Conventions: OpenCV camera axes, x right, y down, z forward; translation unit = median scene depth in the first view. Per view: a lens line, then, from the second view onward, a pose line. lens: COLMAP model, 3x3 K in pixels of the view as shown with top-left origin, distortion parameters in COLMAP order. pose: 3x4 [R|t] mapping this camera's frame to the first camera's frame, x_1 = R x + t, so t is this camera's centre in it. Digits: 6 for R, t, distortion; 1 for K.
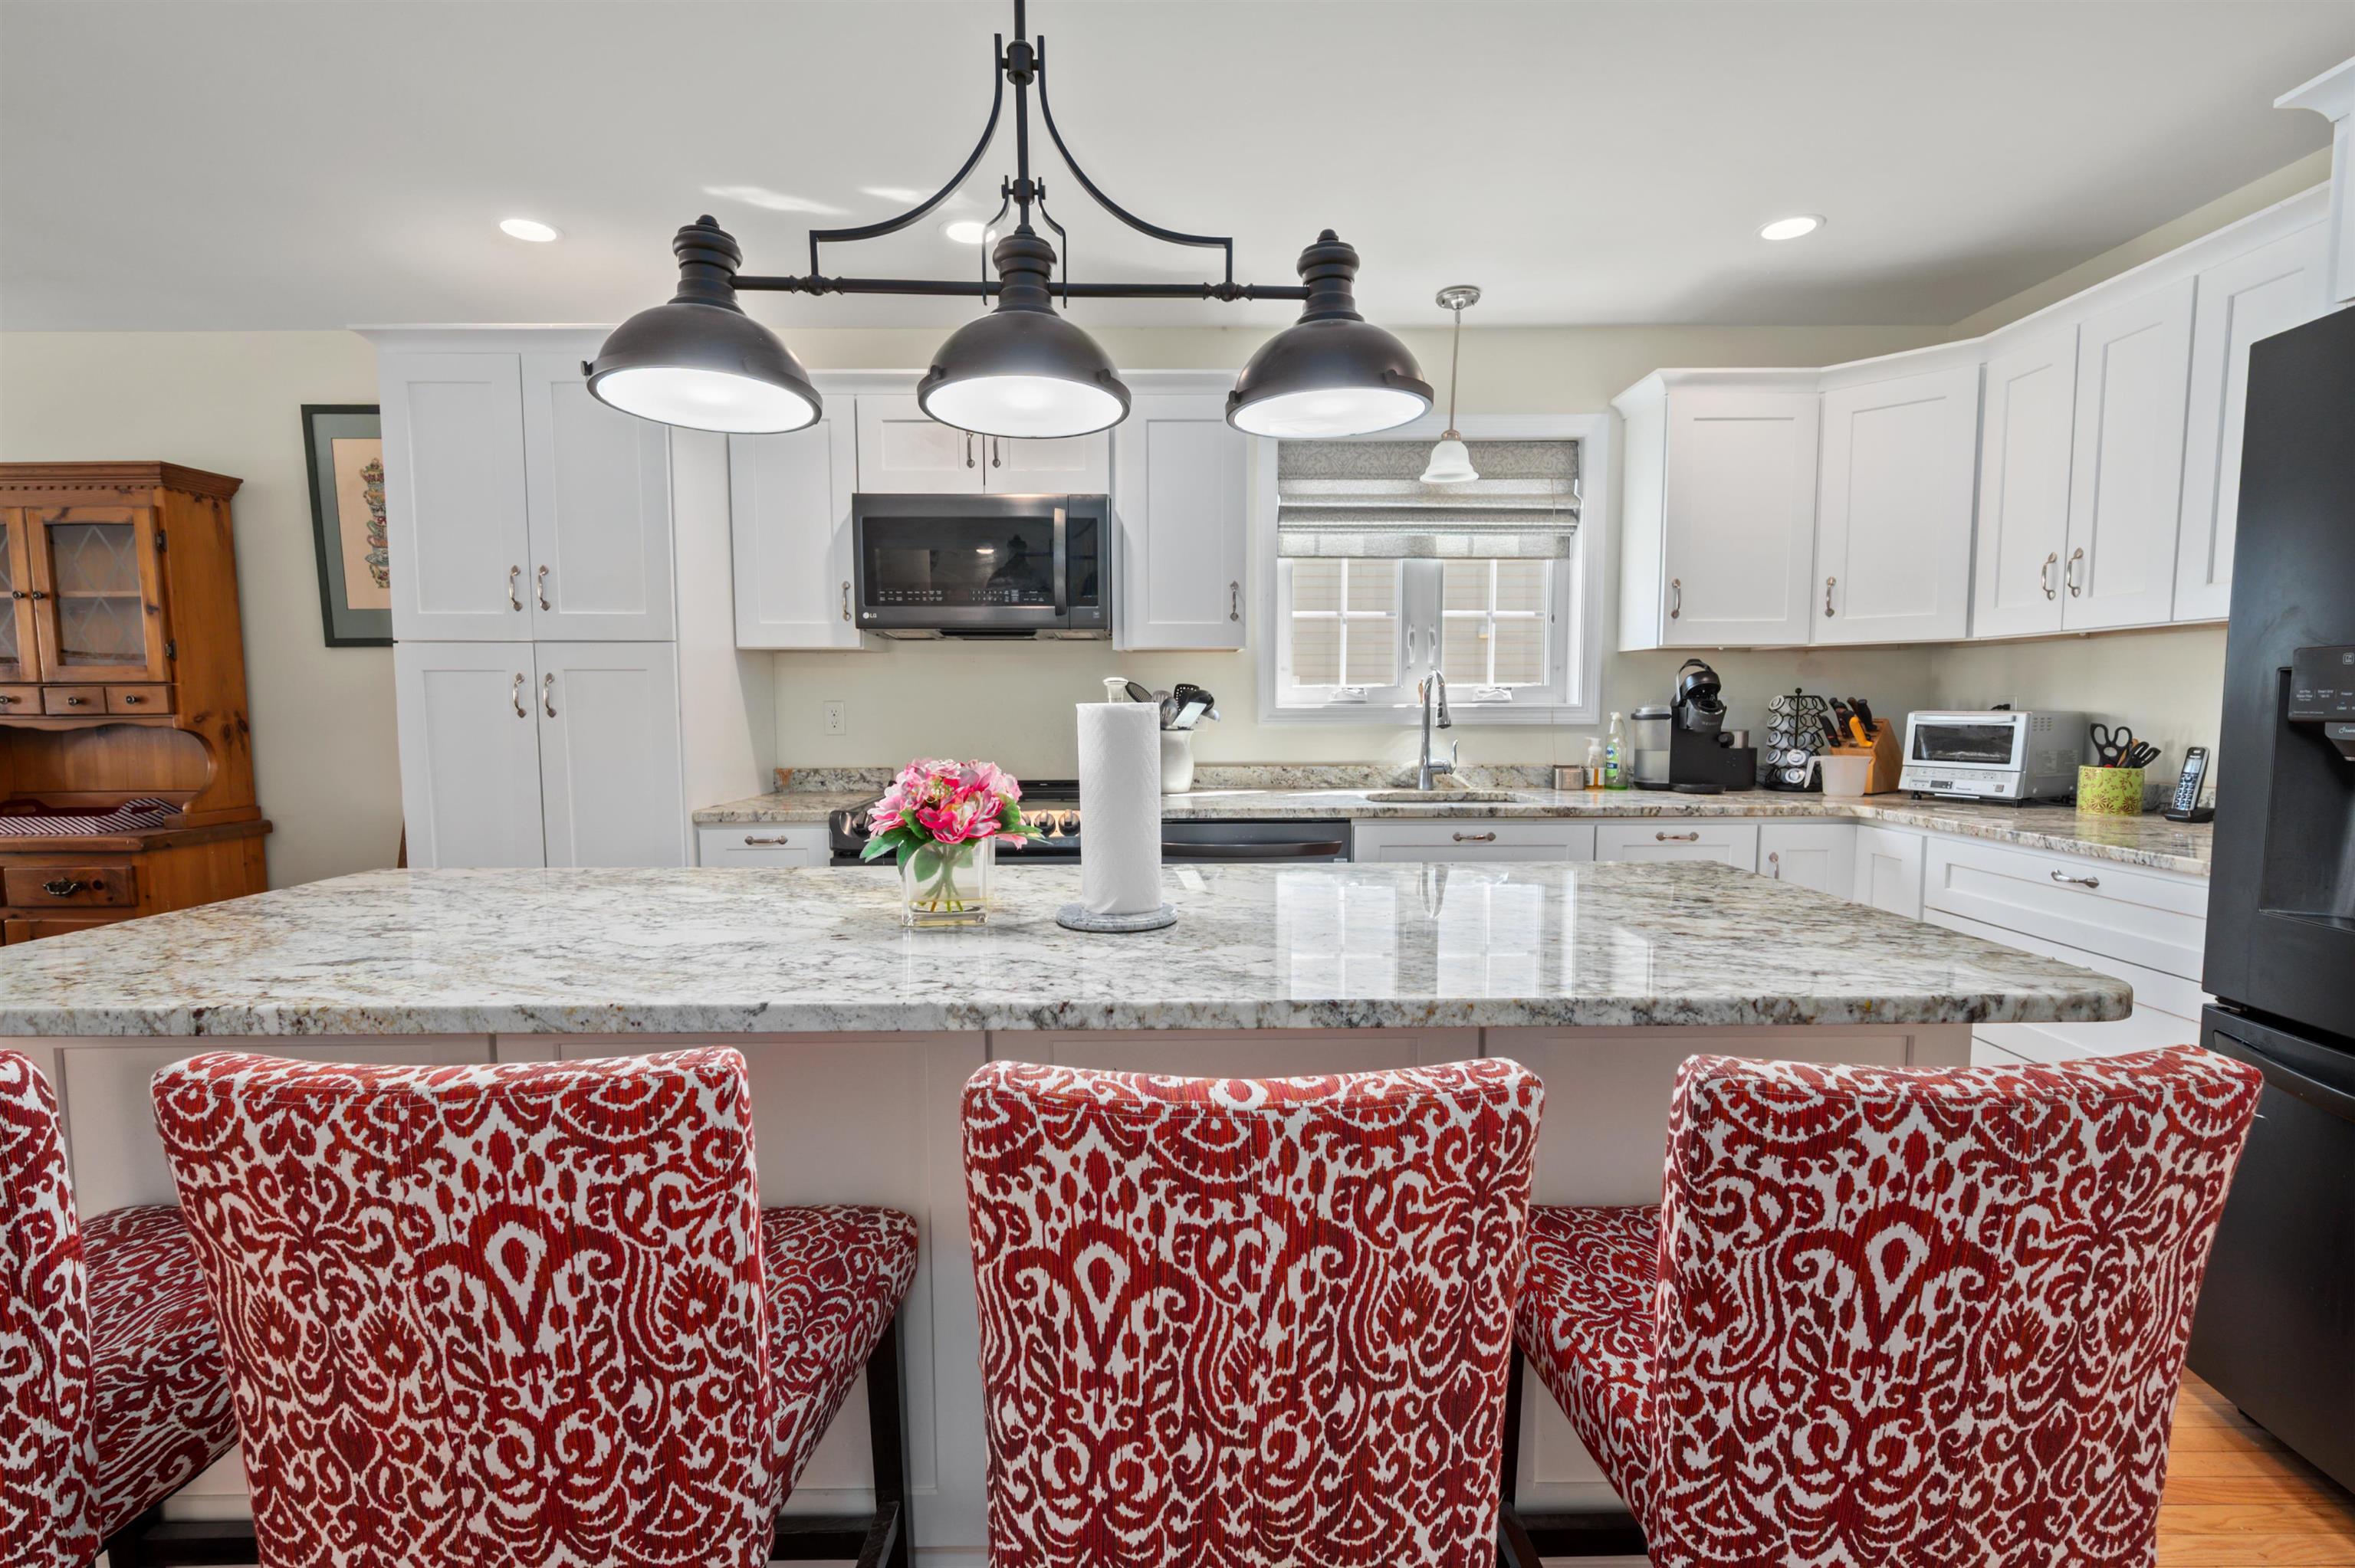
lens RADIAL K [[1078.4, 0, 1177.5], [0, 1078.4, 784.0], [0, 0, 1]] dist [-0.006365, 0.005237]
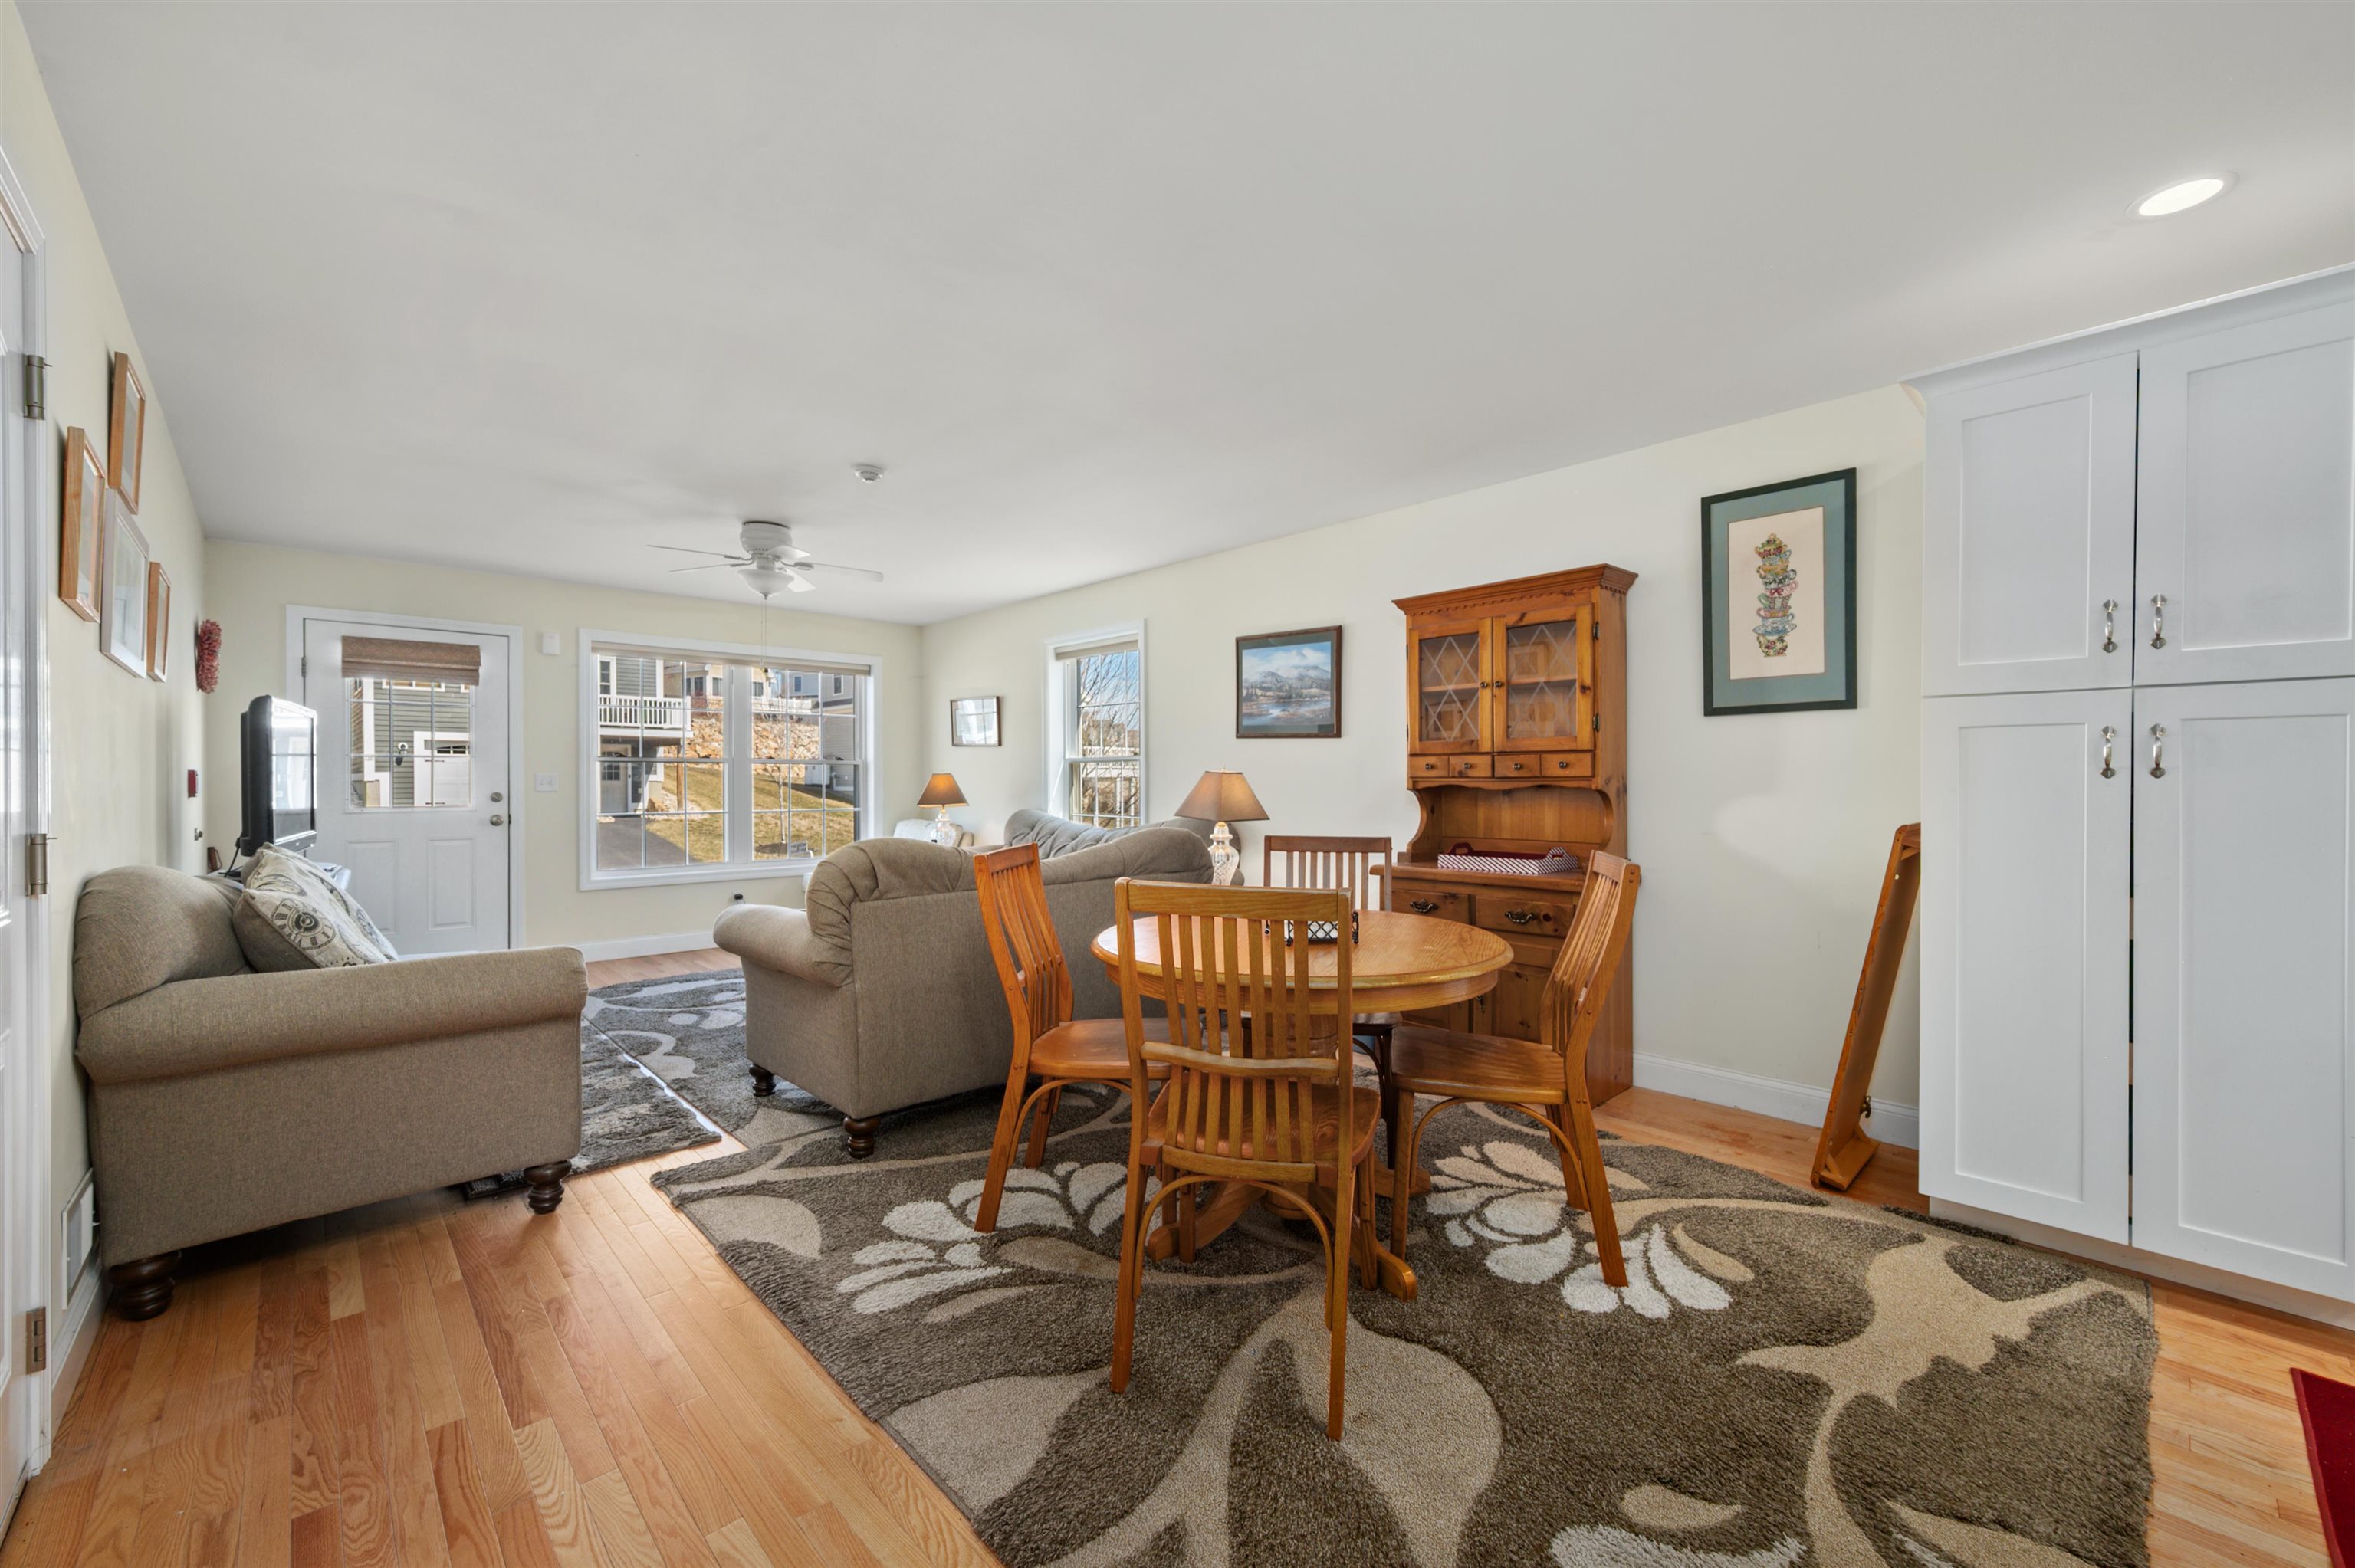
lens RADIAL K [[941.2, 0, 1178.8], [0, 941.2, 778.7], [0, 0, 1]] dist [0.002680, 0.000477]
pose [[0.682923, 0.001173, -0.730489, -1.770510], [-0.056732, 0.997064, -0.051437, 0.055327], [0.728284, 0.076569, 0.680984, -0.097215]]
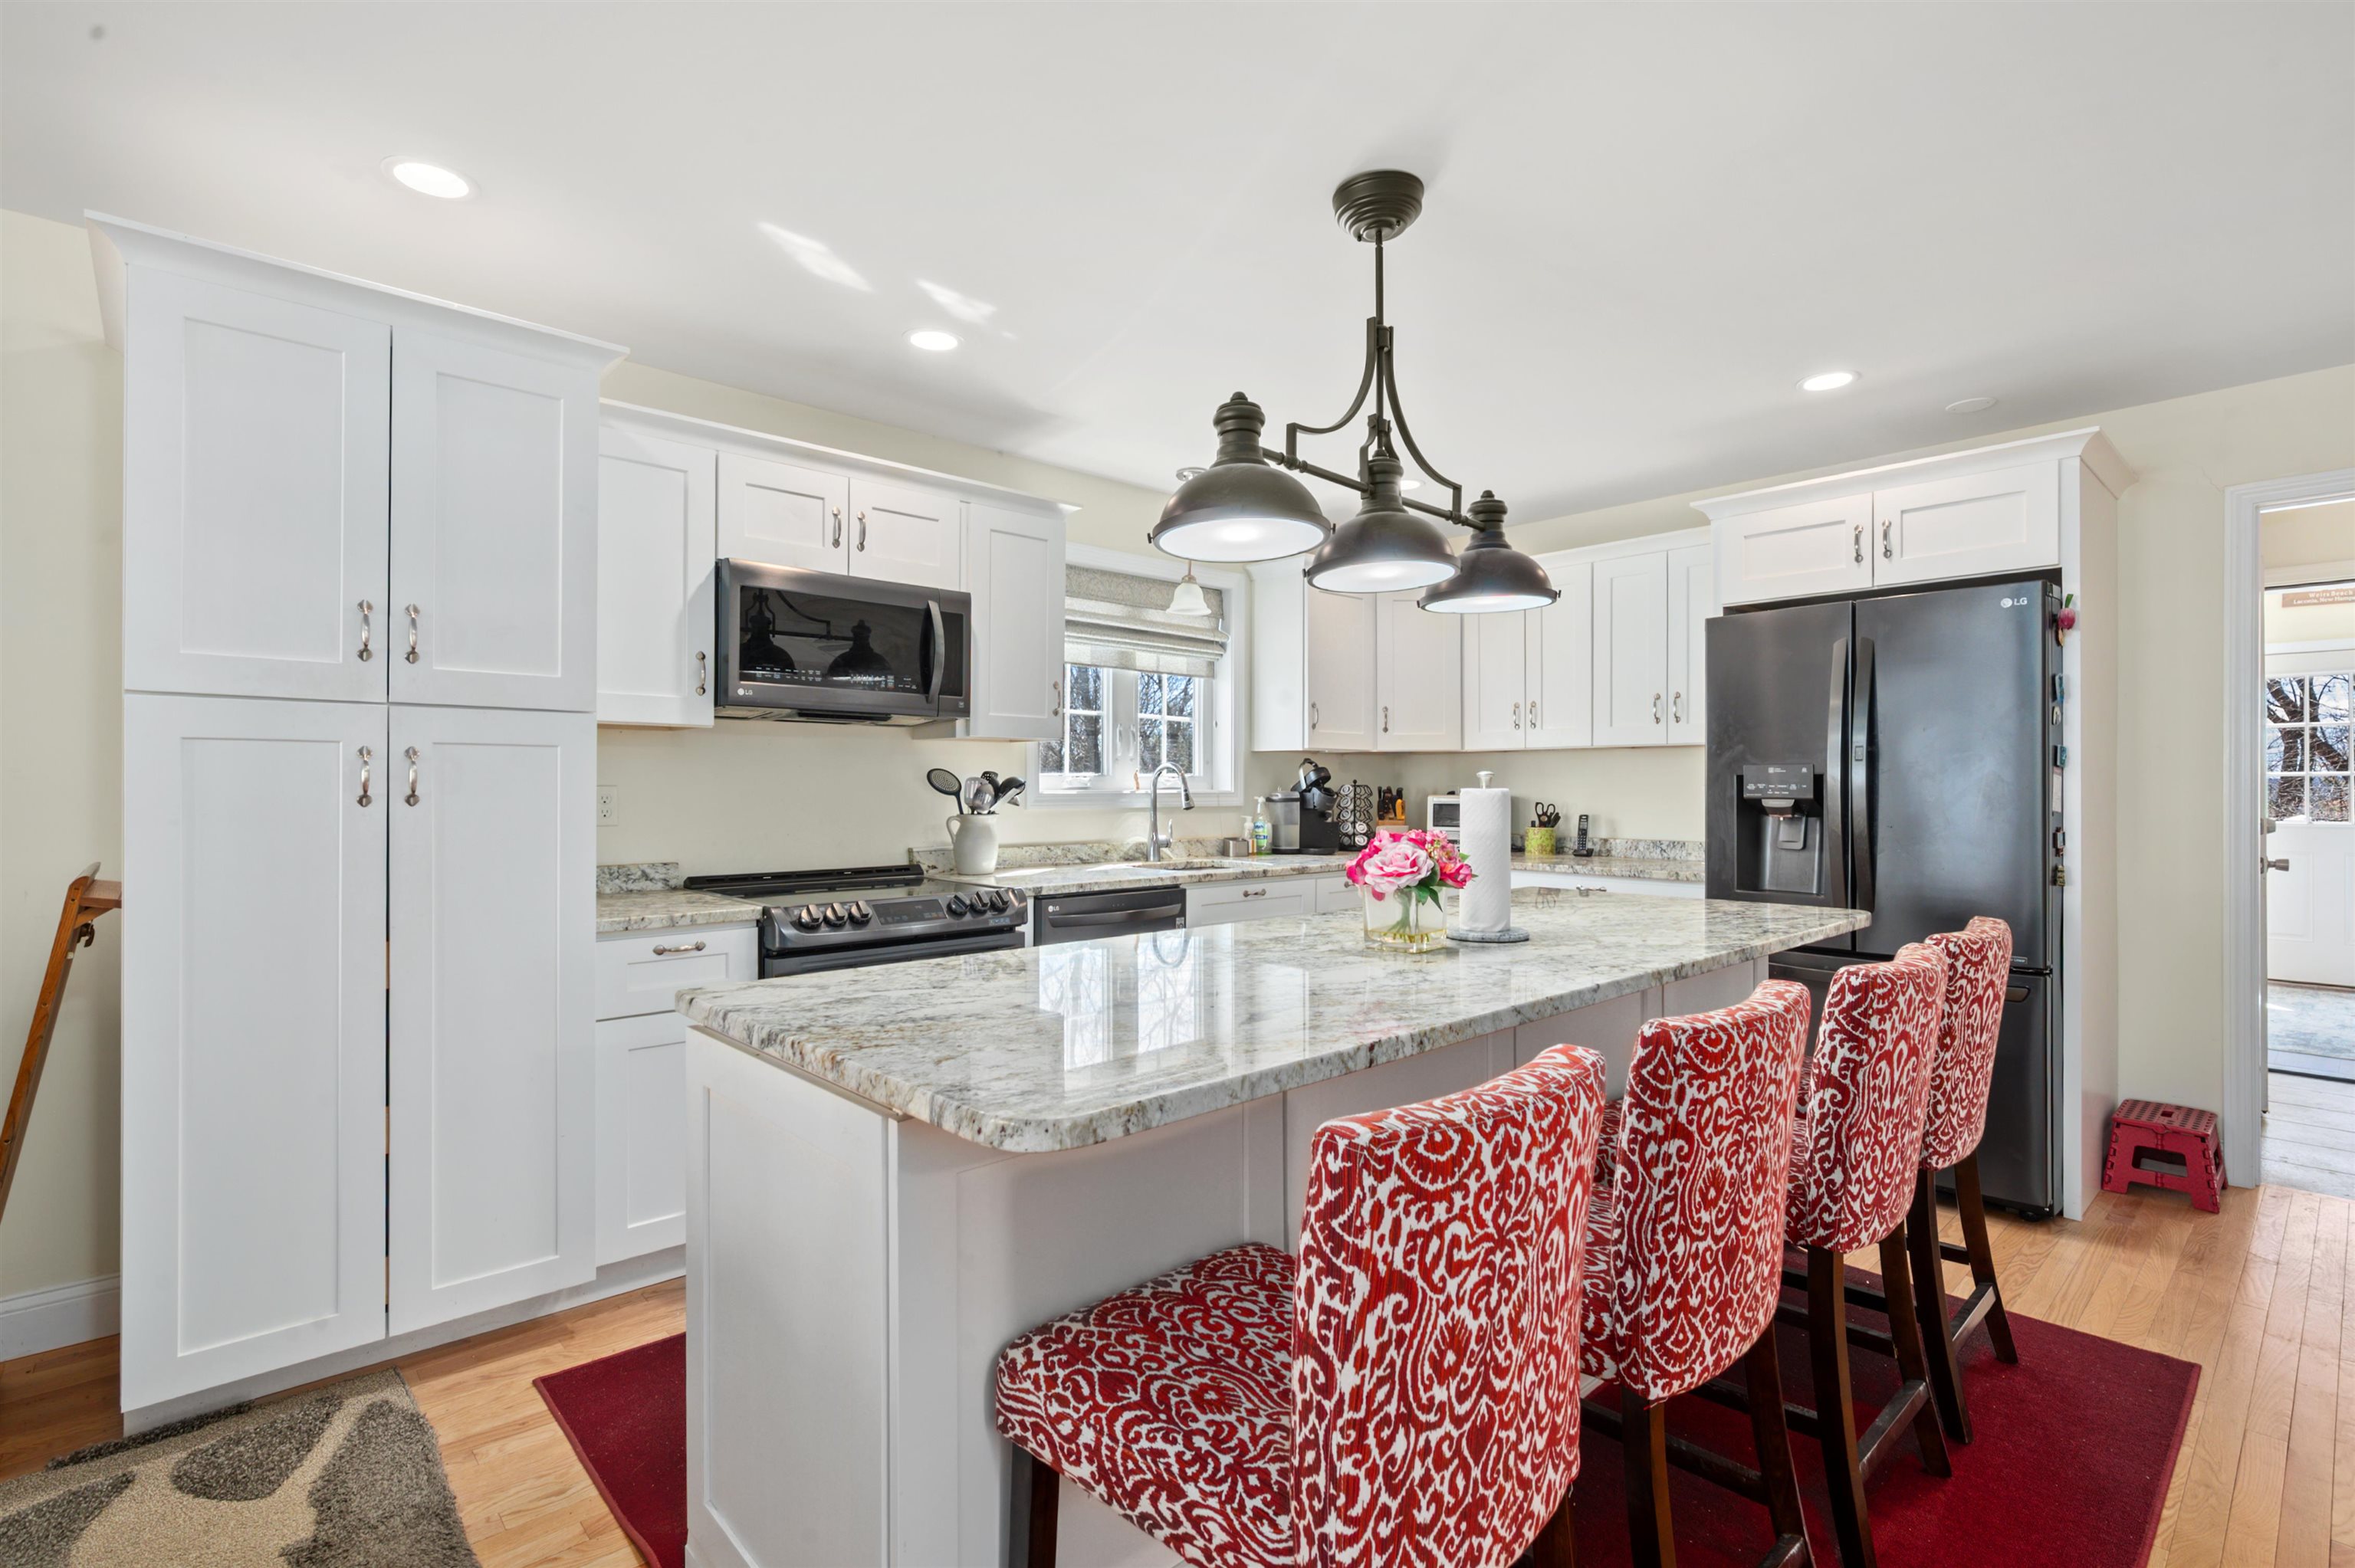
lens RADIAL K [[1085.9, 0, 1180.7], [0, 1085.9, 787.4], [0, 0, 1]] dist [-0.000474, 0.000300]
pose [[0.740140, 0.003589, 0.672443, -2.170945], [0.048563, 0.997089, -0.058775, -0.016008], [-0.670697, 0.076158, 0.737812, 0.289877]]
